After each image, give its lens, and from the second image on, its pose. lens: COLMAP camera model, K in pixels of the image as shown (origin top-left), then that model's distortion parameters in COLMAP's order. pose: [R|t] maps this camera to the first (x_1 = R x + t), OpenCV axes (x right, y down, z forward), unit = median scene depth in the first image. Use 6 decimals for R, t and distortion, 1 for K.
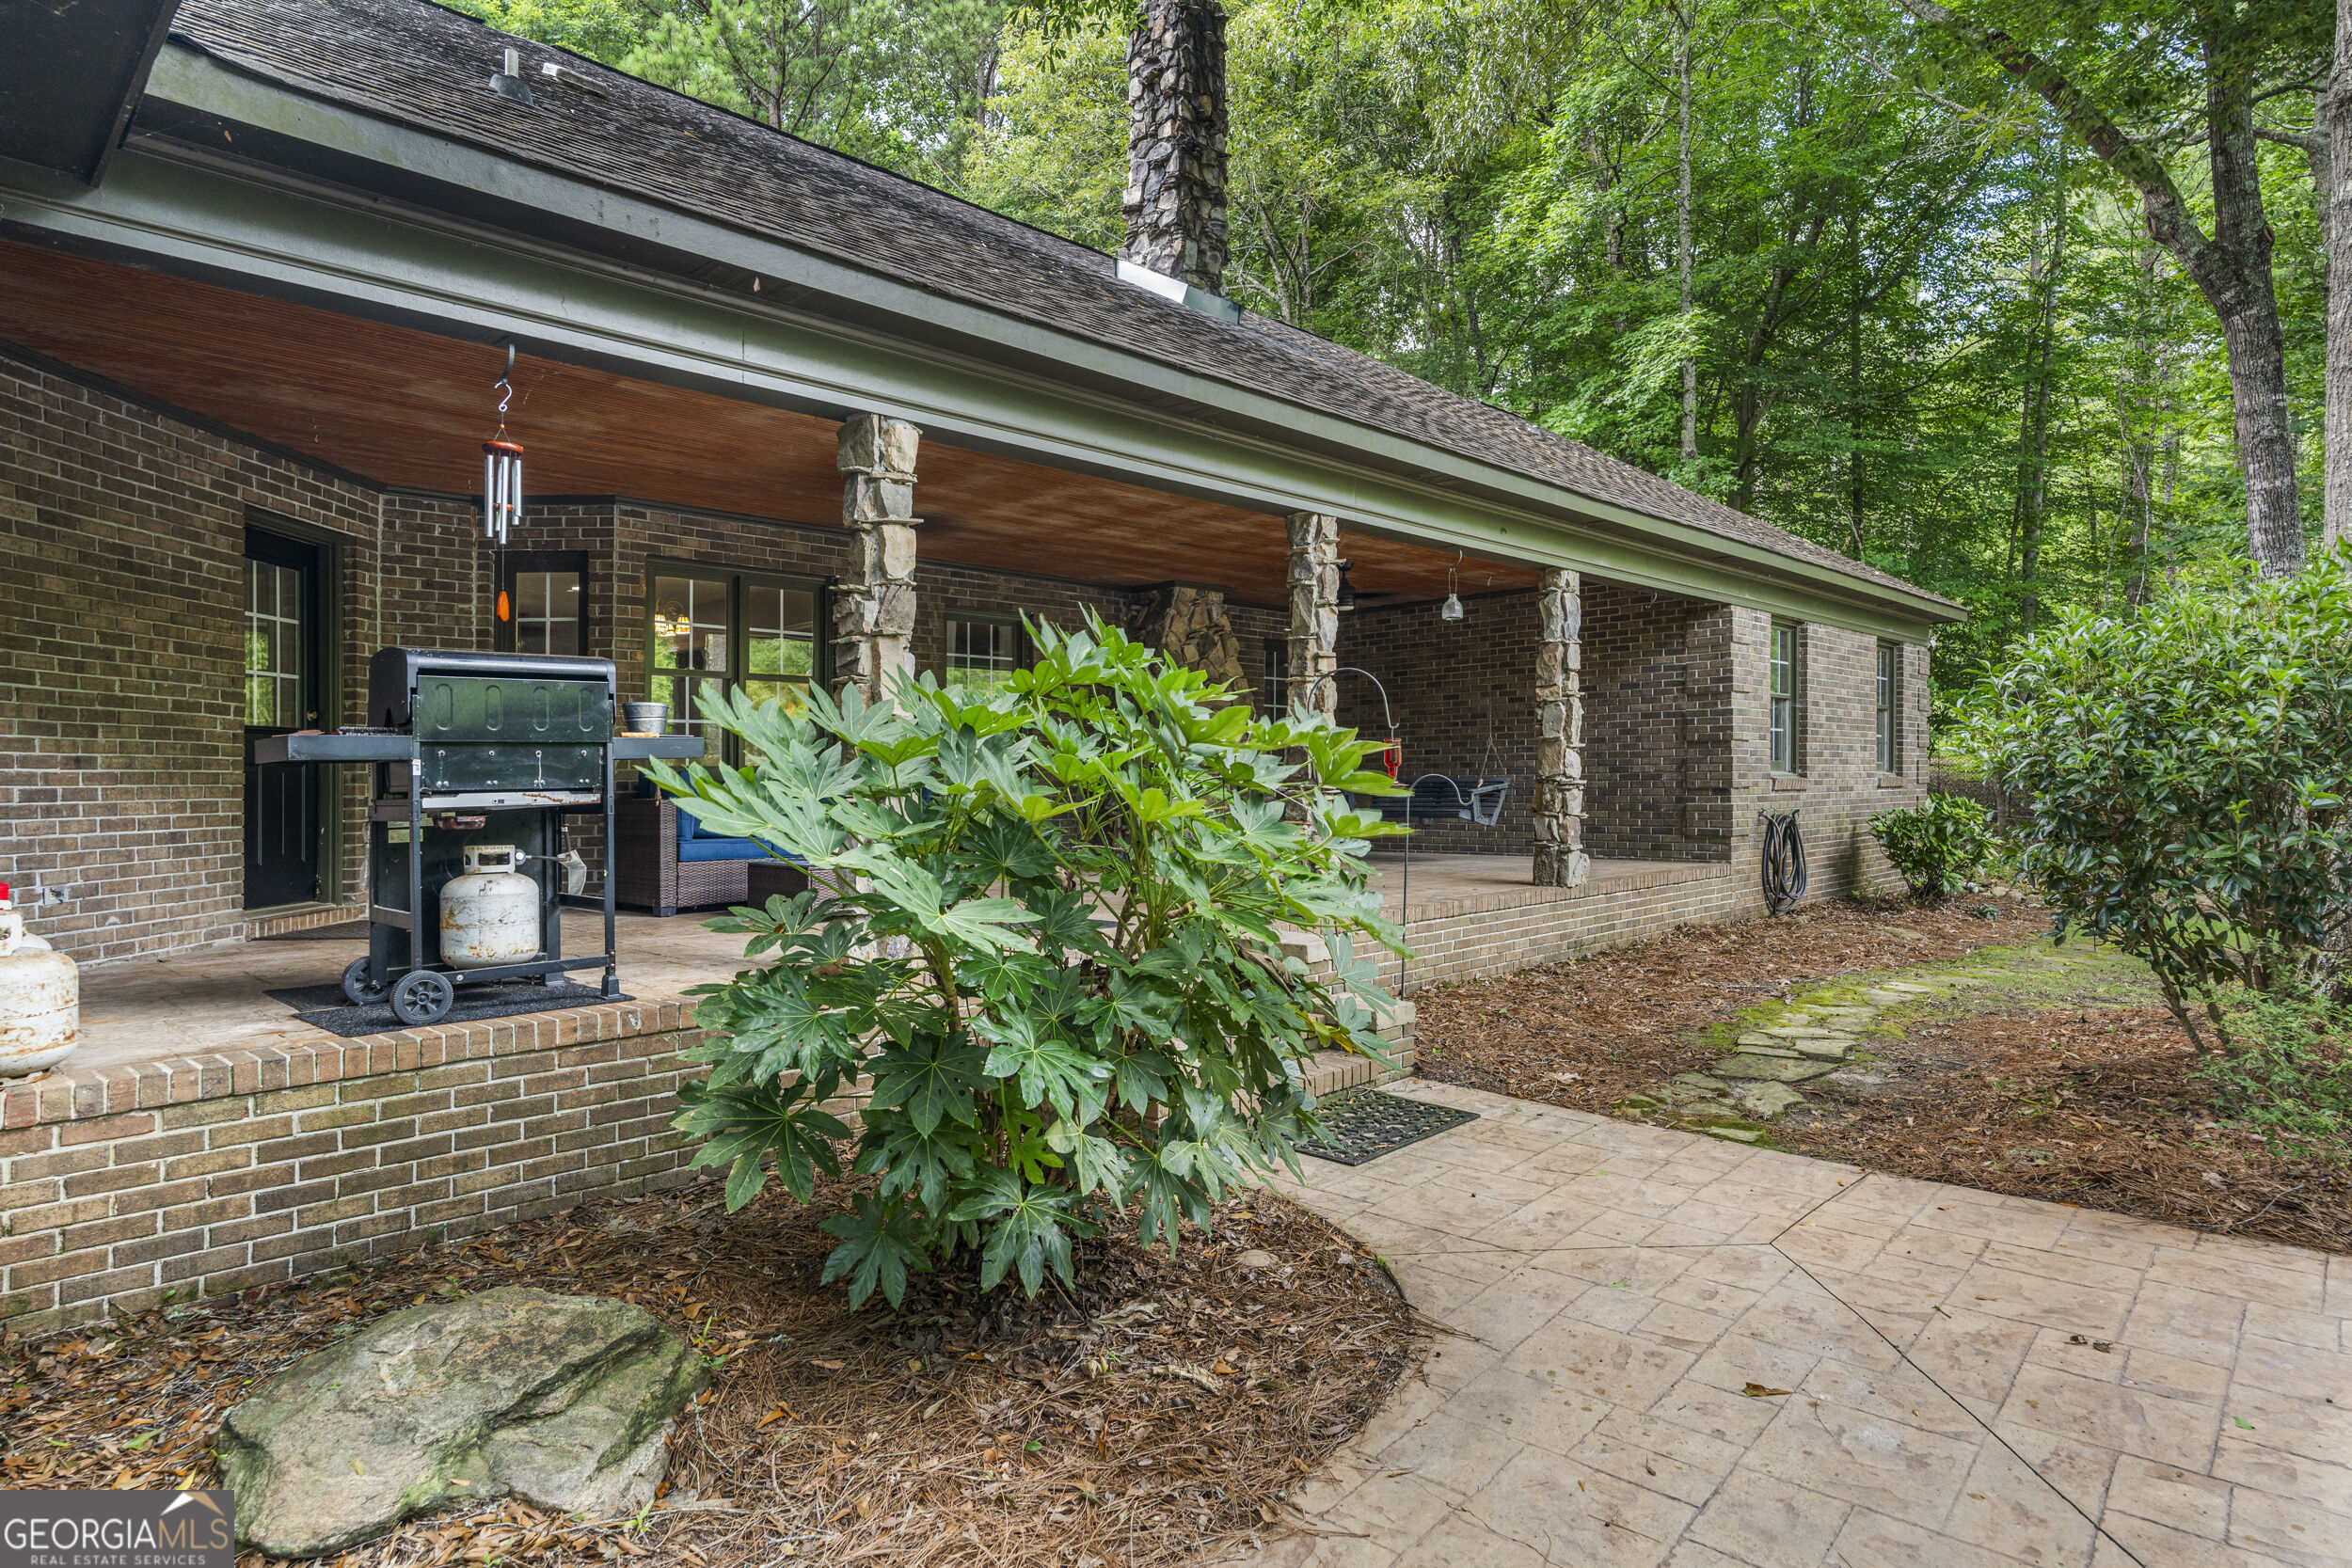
lens RADIAL K [[1321.3, 0, 1181.9], [0, 1321.3, 770.3], [0, 0, 1]] dist [0.003744, 0.001937]
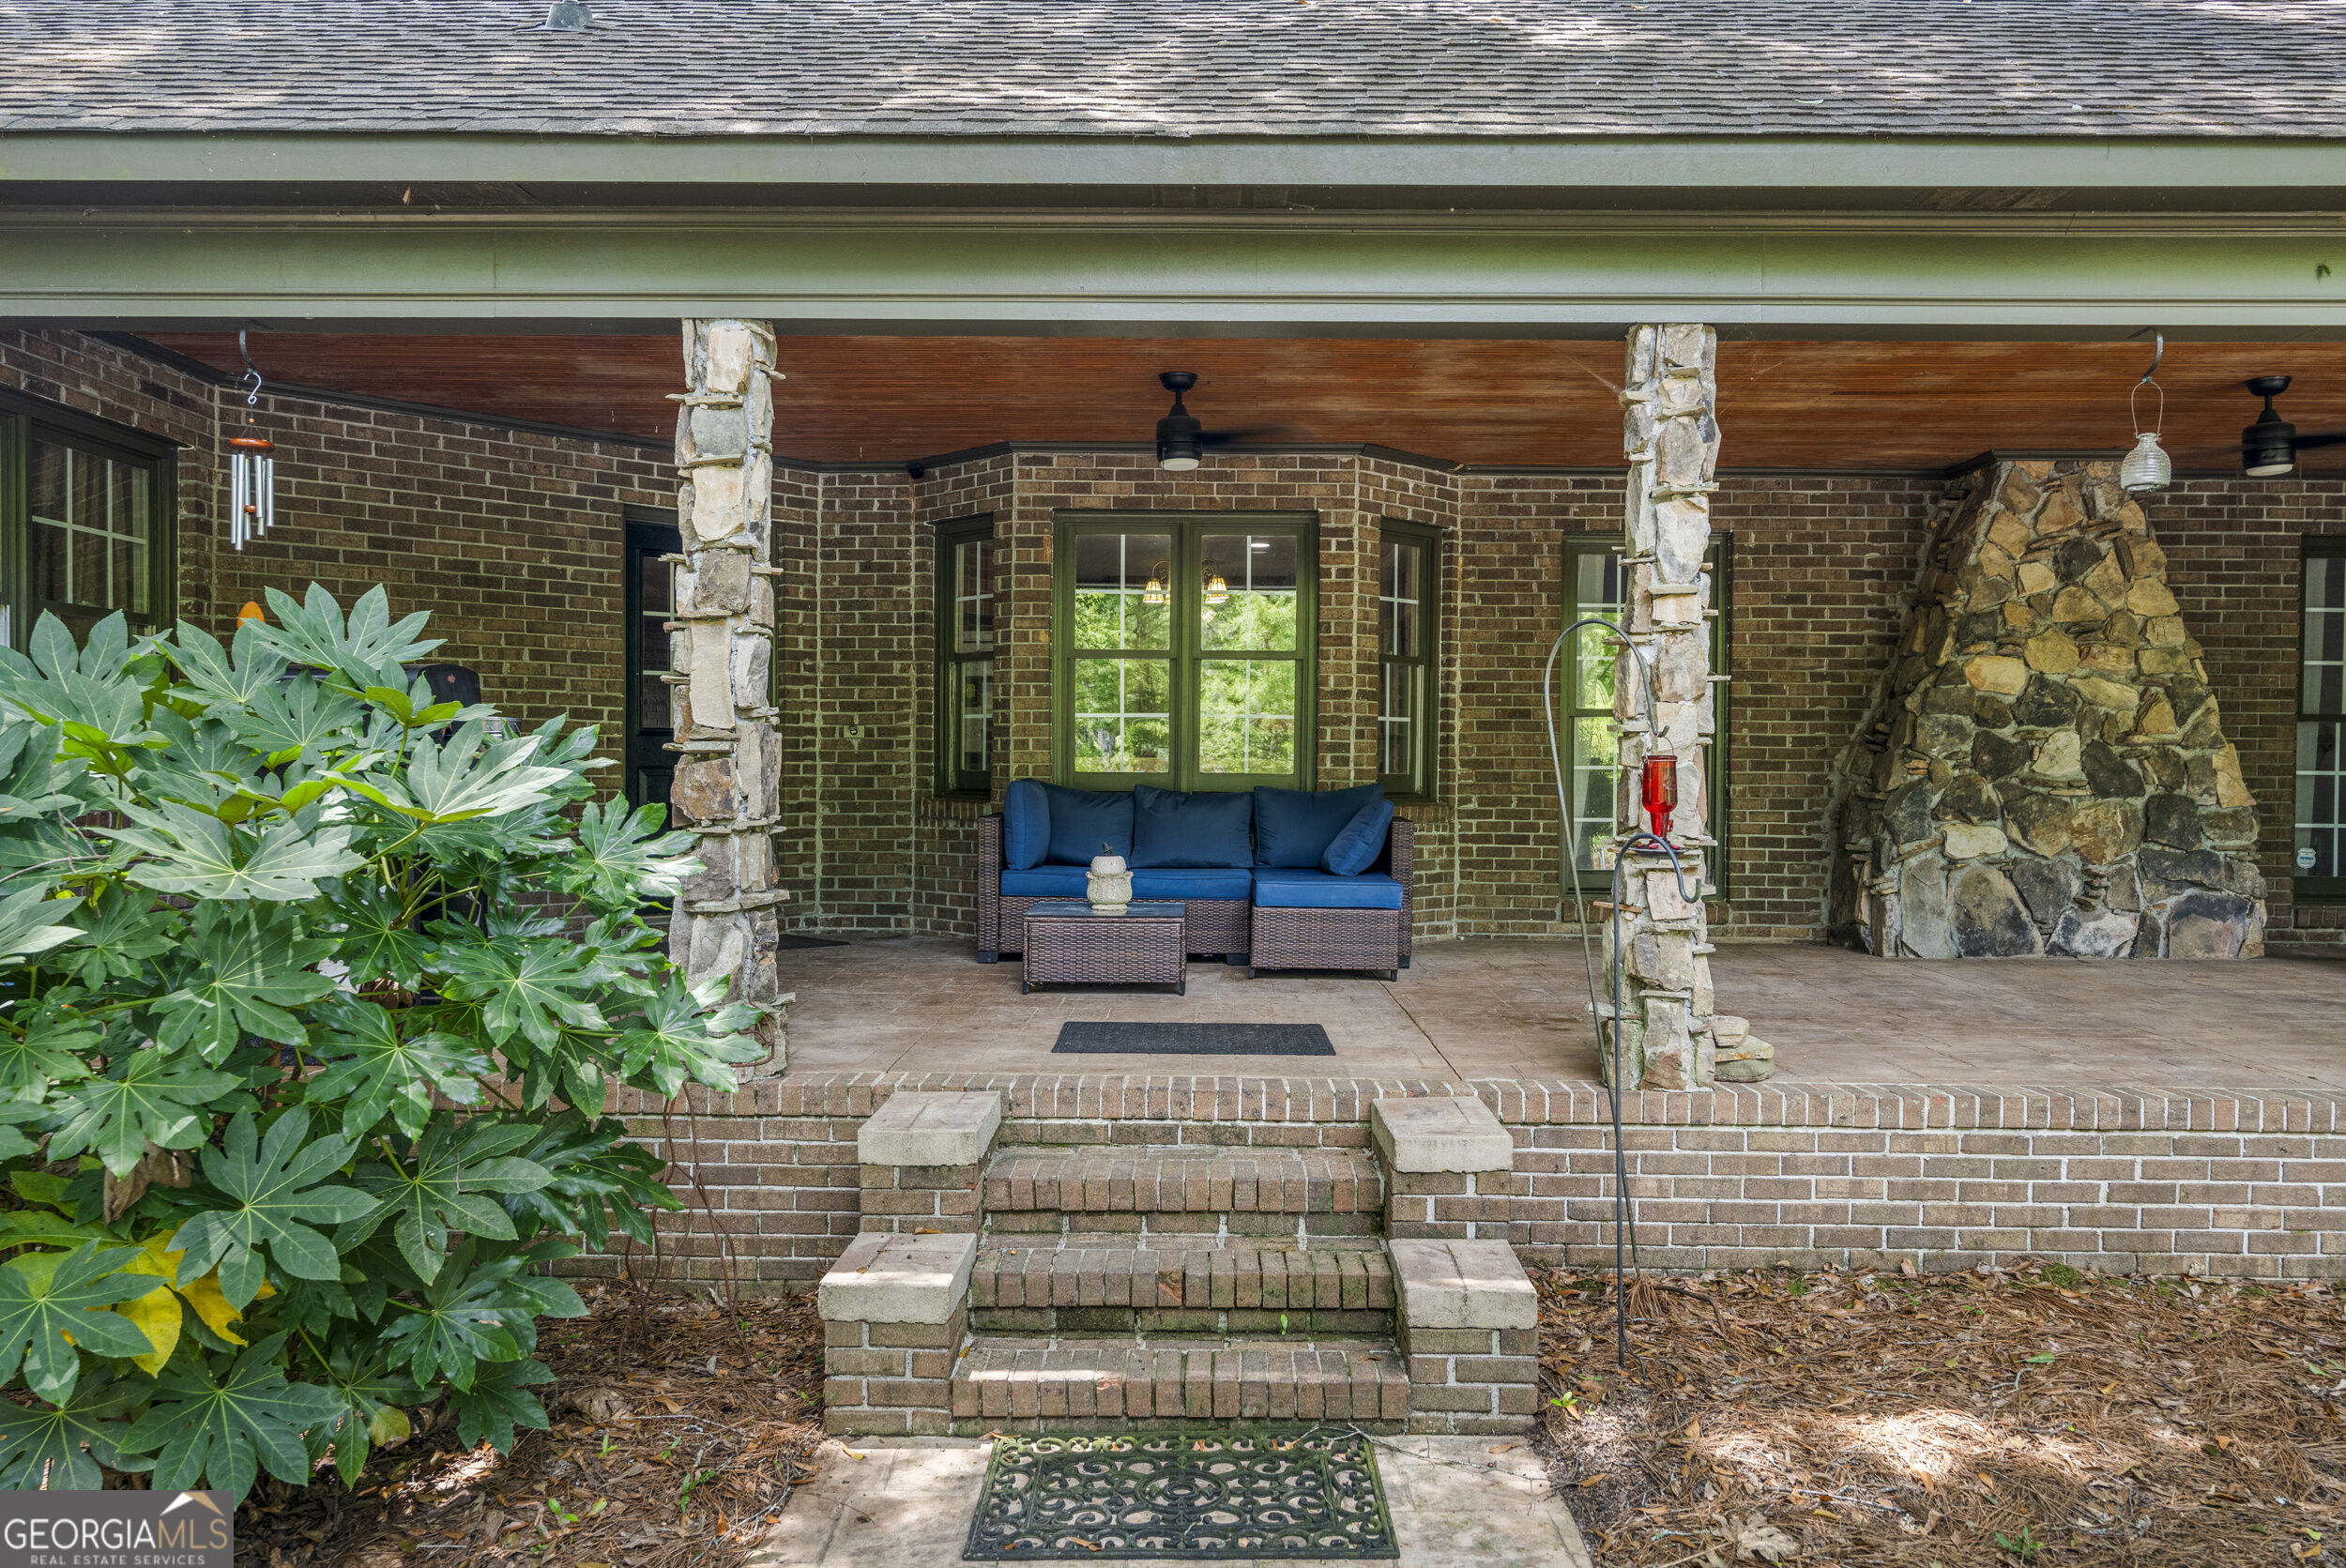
lens RADIAL K [[1726.7, 0, 1180.1], [0, 1726.7, 784.1], [0, 0, 1]] dist [0.002200, 0.000079]
pose [[0.686494, 0.023120, -0.726768, 0.425785], [-0.008395, 0.999680, 0.023871, -0.022010], [0.727087, -0.010286, 0.686468, 0.338961]]
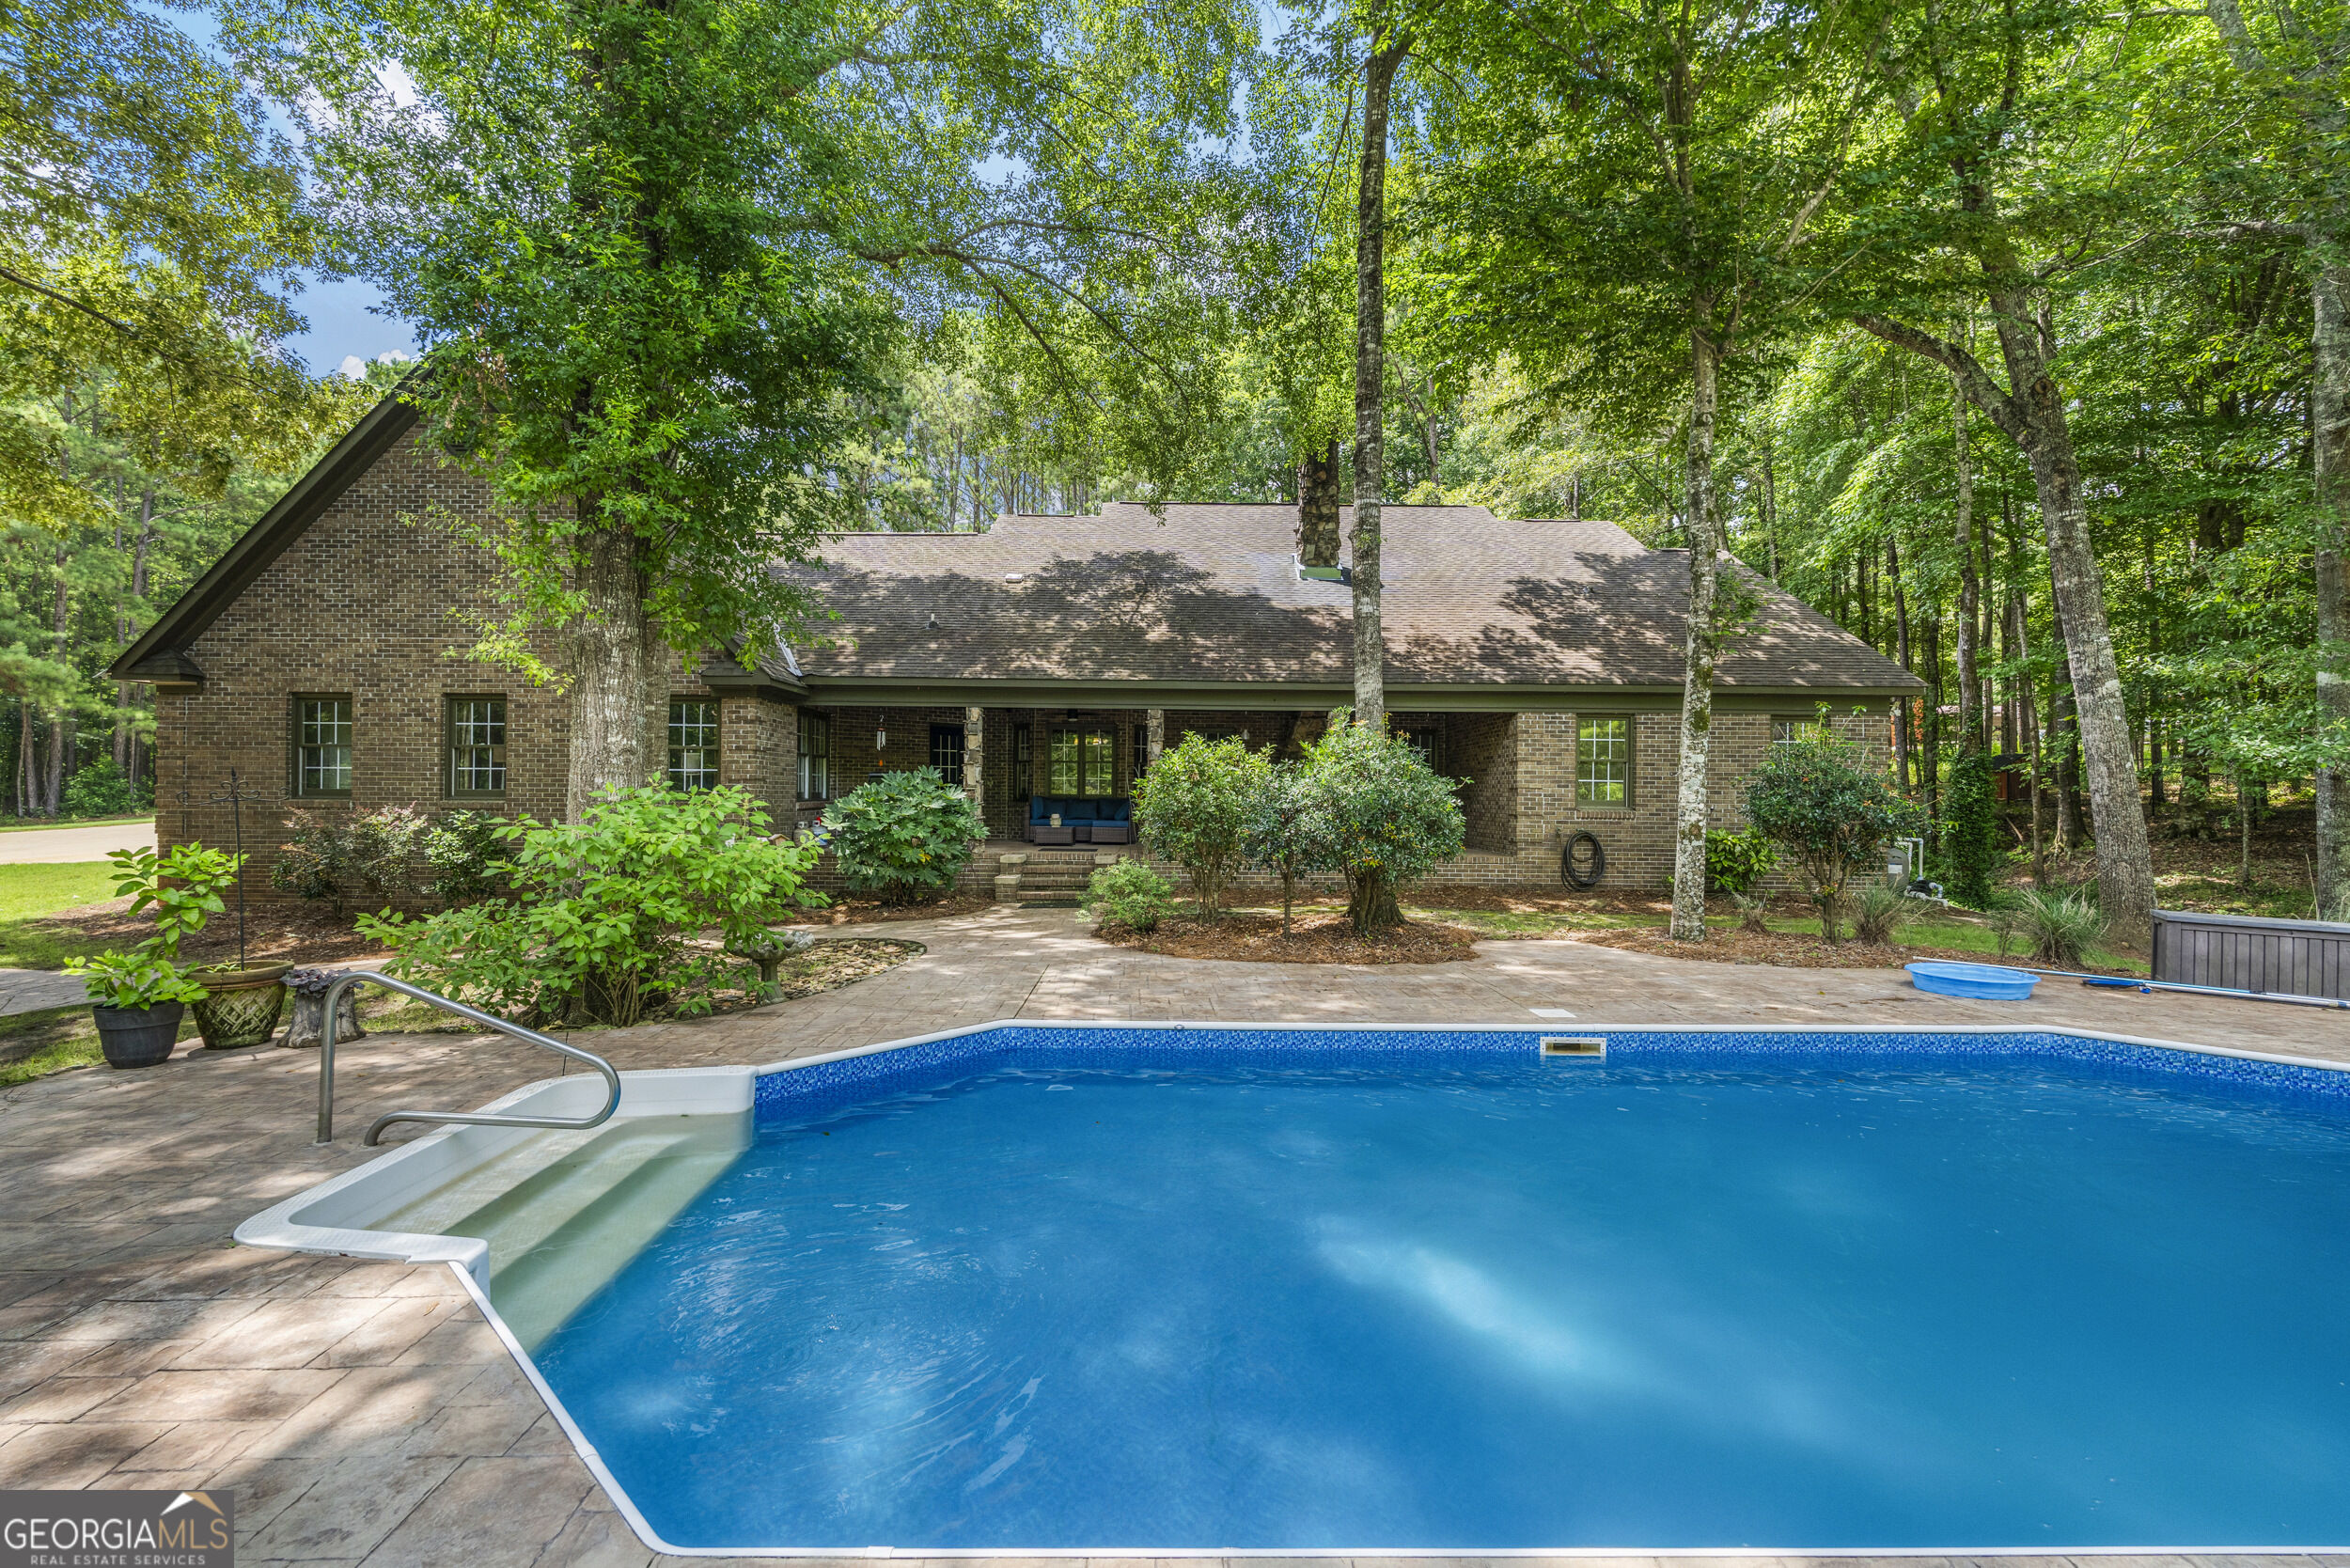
lens RADIAL K [[1039.3, 0, 1174.0], [0, 1039.3, 779.2], [0, 0, 1]] dist [-0.003500, 0.000031]
pose [[0.702010, 0.012907, -0.712050, 1.526115], [-0.013267, 0.999899, 0.005045, -0.051039], [0.712043, 0.005905, 0.702111, -0.463232]]
